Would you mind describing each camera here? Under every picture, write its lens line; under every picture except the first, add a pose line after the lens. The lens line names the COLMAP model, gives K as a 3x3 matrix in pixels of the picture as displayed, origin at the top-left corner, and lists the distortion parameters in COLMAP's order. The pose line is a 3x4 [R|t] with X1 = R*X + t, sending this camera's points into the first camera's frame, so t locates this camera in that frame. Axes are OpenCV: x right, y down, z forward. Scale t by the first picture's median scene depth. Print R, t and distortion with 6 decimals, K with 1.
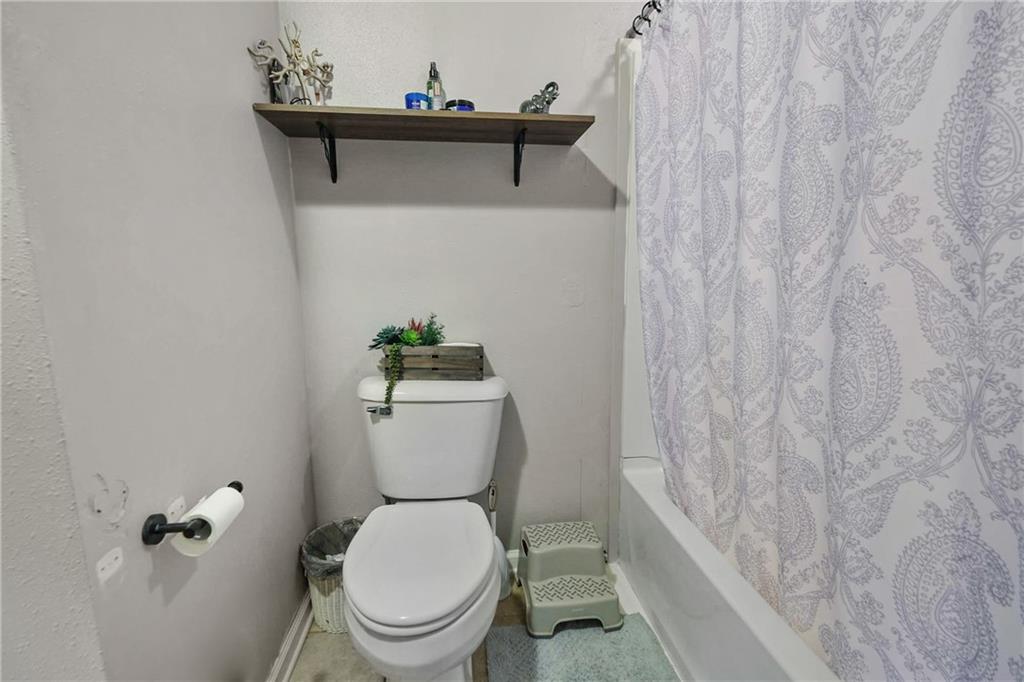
lens RADIAL K [[457.4, 0, 517.3], [0, 457.4, 342.7], [0, 0, 1]] dist [-0.001812, 0.000405]
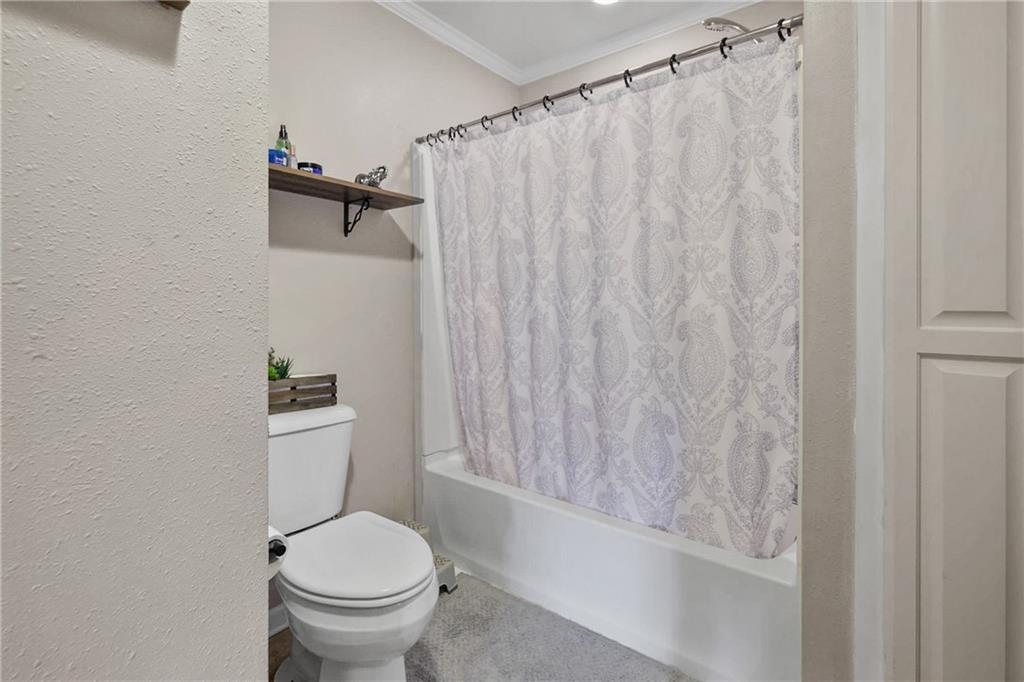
lens RADIAL K [[457.4, 0, 521.0], [0, 457.4, 302.5], [0, 0, 1]] dist [-0.001812, 0.000405]
pose [[0.697277, 0.004716, 0.716786, -0.910349], [0.110307, 0.987361, -0.113801, 0.020298], [-0.708263, 0.158418, 0.687944, -0.195241]]
